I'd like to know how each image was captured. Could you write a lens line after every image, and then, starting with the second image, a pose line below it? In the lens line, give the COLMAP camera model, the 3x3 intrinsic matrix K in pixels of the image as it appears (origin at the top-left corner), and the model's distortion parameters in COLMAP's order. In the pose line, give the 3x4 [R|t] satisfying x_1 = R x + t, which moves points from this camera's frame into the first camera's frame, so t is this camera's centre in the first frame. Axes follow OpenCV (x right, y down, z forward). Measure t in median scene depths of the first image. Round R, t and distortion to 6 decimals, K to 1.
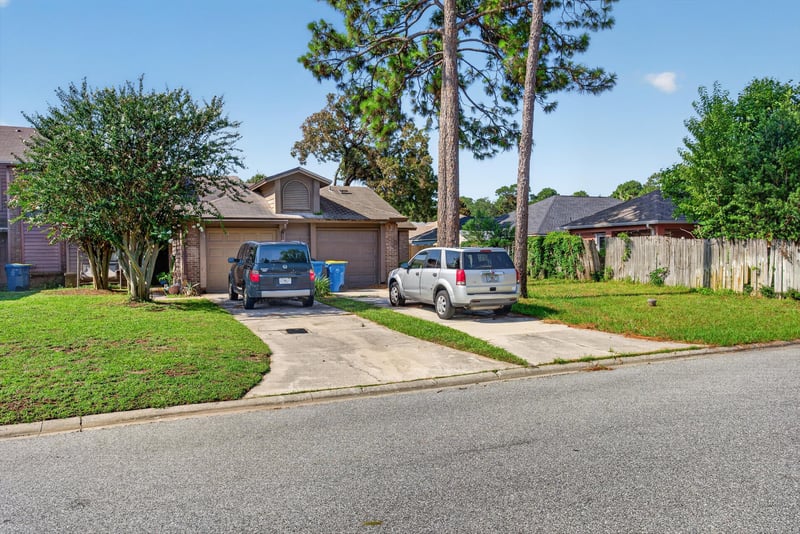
lens RADIAL K [[373.2, 0, 400.0], [0, 373.2, 267.0], [0, 0, 1]] dist [-0.013331, -0.000046]
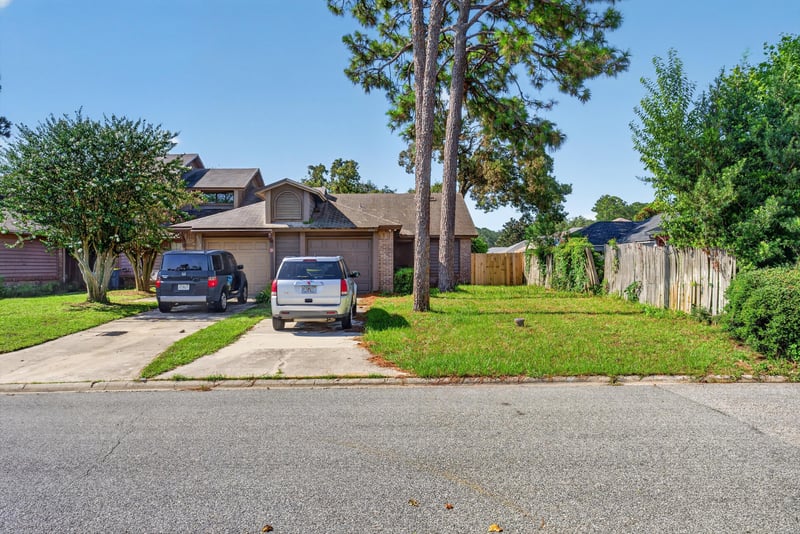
lens RADIAL K [[384.5, 0, 404.1], [0, 384.5, 262.2], [0, 0, 1]] dist [0.002157, 0.000044]
pose [[0.970976, 0.006520, -0.239087, 0.495784], [-0.014584, 0.999382, -0.031977, -0.007335], [0.238730, 0.034535, 0.970472, 0.070422]]
